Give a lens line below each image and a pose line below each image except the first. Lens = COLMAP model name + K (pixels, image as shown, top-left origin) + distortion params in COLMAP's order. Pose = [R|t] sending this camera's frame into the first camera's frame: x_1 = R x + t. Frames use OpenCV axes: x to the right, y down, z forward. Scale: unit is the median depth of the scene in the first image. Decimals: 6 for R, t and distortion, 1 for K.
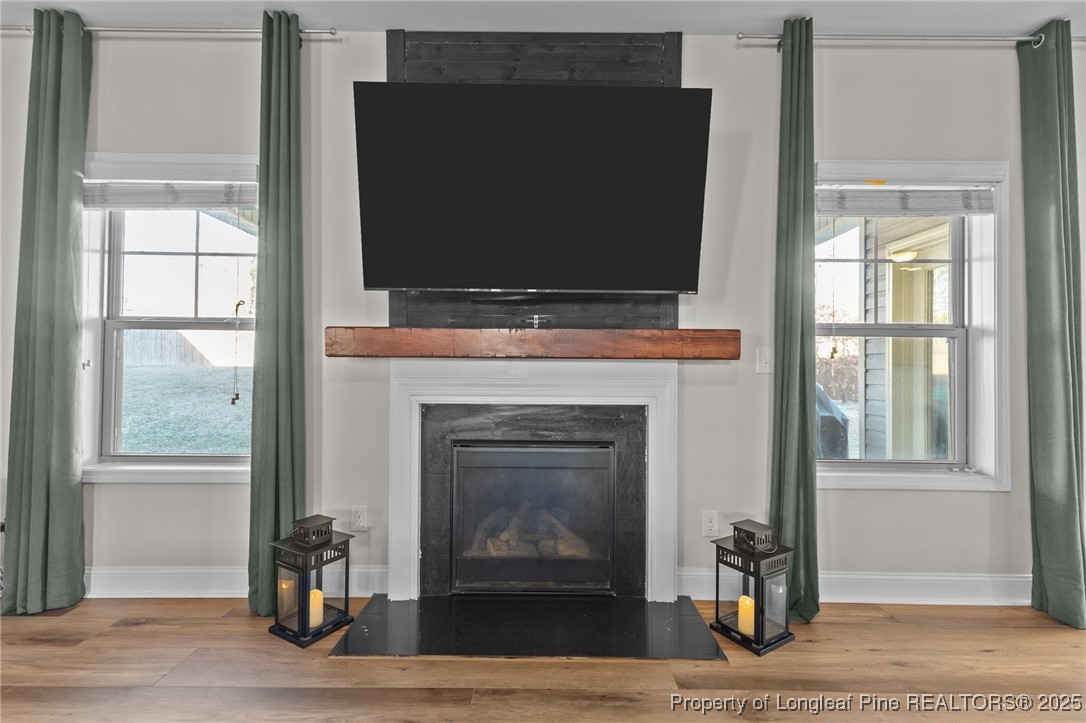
lens RADIAL K [[483.5, 0, 542.0], [0, 483.5, 359.0], [0, 0, 1]] dist [0.009957, 0.000078]
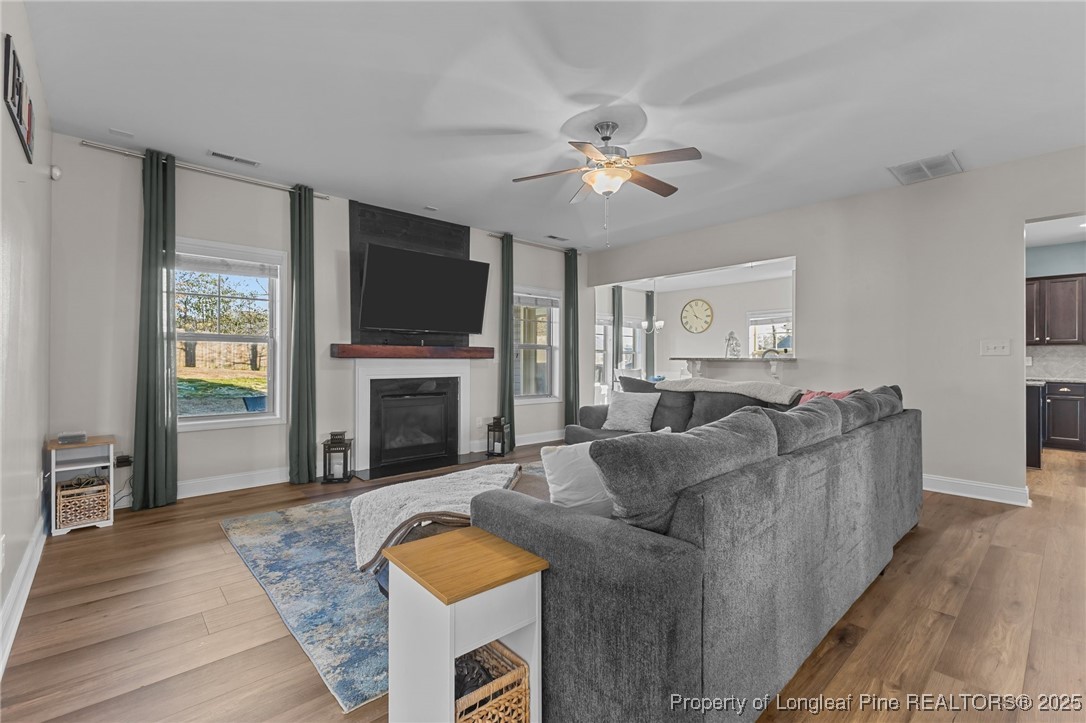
lens RADIAL K [[483.5, 0, 542.2], [0, 483.5, 362.9], [0, 0, 1]] dist [0.009957, 0.000078]
pose [[0.740400, -0.011645, 0.672066, -1.122637], [-0.005435, 0.999714, 0.023310, -0.036230], [-0.672145, -0.020912, 0.740124, -1.110781]]
